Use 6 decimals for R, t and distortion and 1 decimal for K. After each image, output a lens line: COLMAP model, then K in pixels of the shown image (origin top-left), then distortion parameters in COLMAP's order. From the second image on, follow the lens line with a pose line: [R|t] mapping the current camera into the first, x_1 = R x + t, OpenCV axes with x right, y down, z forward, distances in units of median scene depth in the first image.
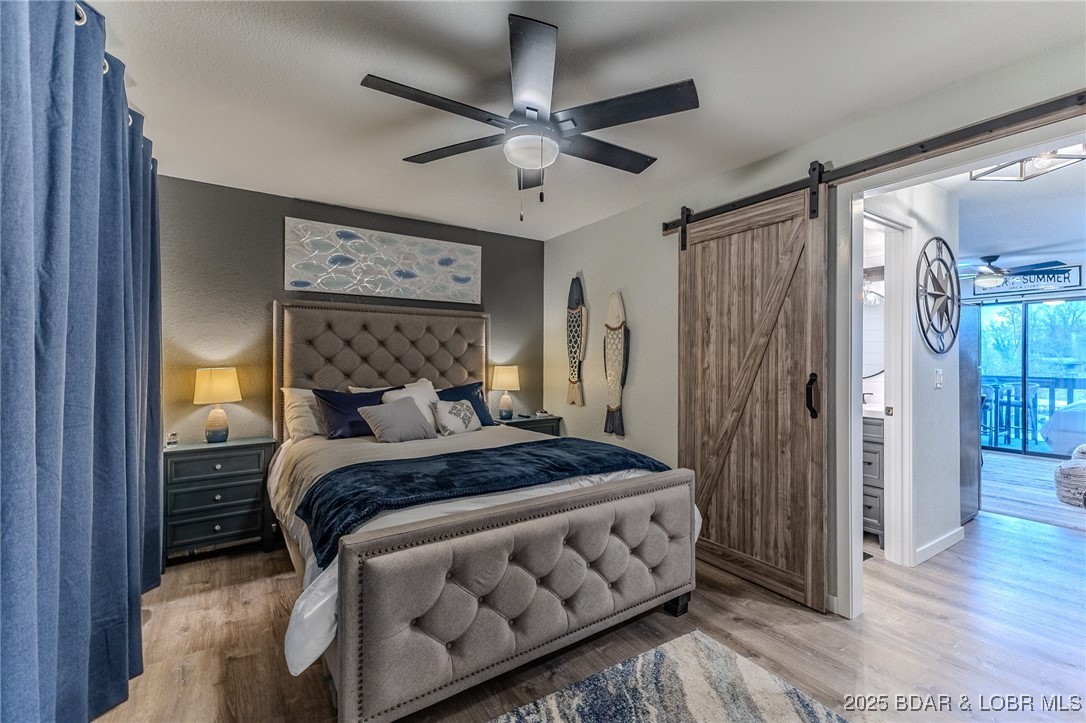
lens RADIAL K [[464.8, 0, 544.1], [0, 464.8, 357.6], [0, 0, 1]] dist [0.002276, -0.000110]
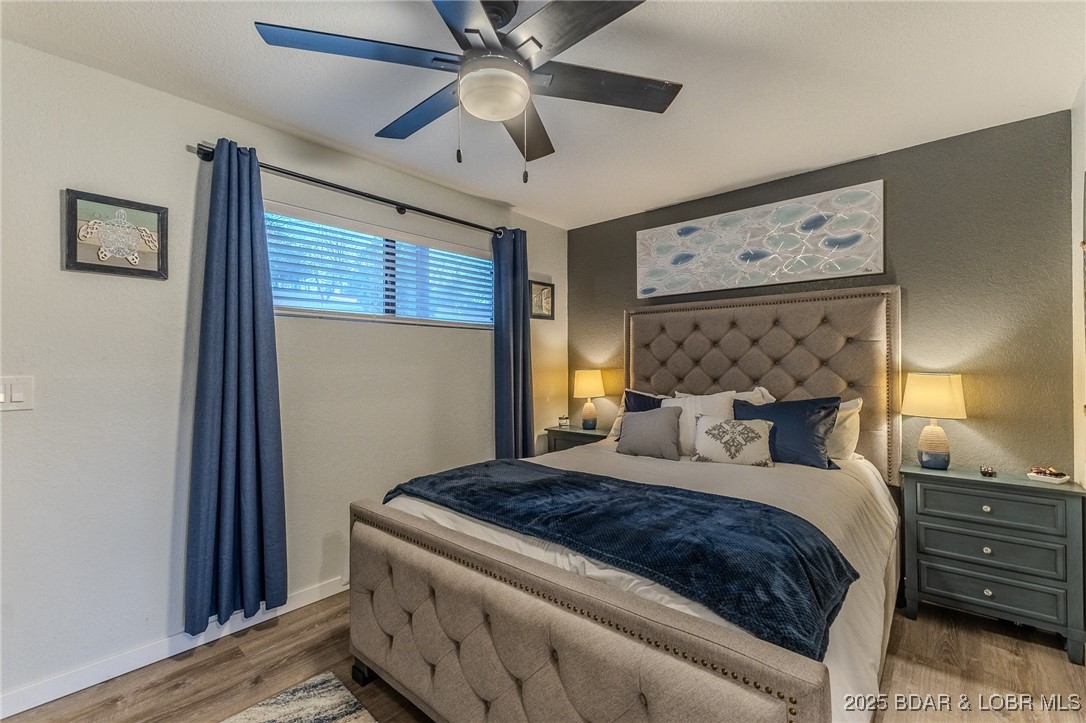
lens RADIAL K [[464.8, 0, 547.4], [0, 464.8, 354.2], [0, 0, 1]] dist [0.002276, -0.000110]
pose [[0.265753, -0.021944, -0.963791, 0.536078], [0.006093, 0.999759, -0.021083, 0.006645], [0.964022, -0.000270, 0.265823, 0.636848]]
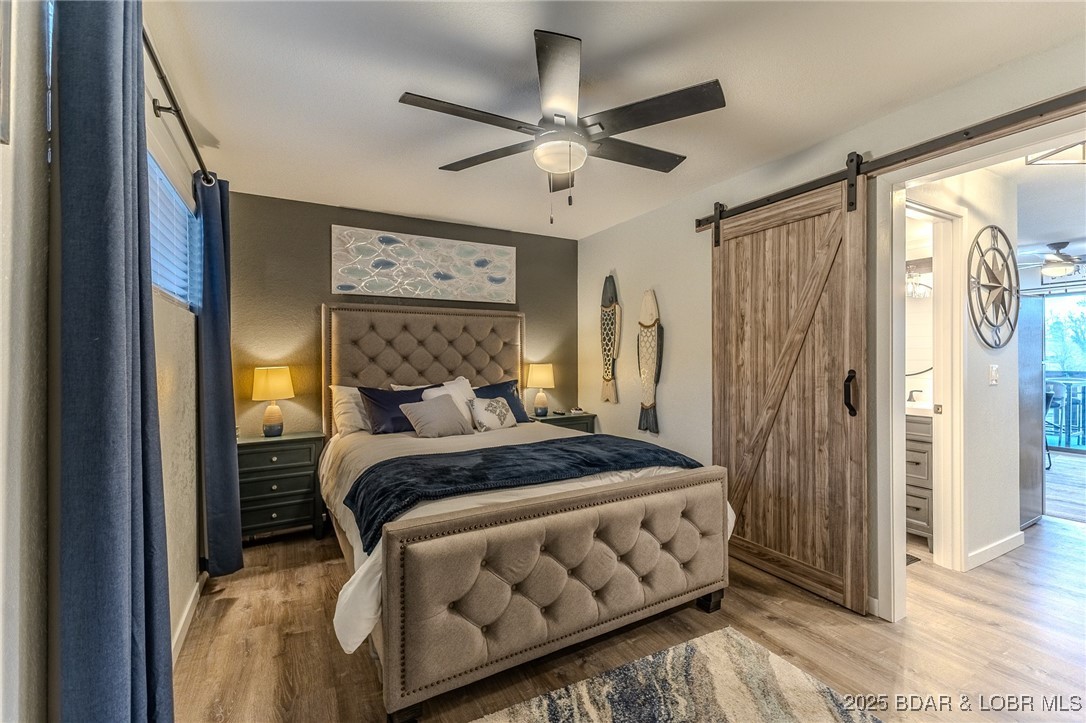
lens RADIAL K [[464.8, 0, 543.2], [0, 464.8, 357.3], [0, 0, 1]] dist [0.002276, -0.000110]
pose [[0.996584, -0.006782, -0.082308, 0.012131], [0.007151, 0.999966, 0.004190, -0.001213], [0.082276, -0.004765, 0.996598, -0.023430]]
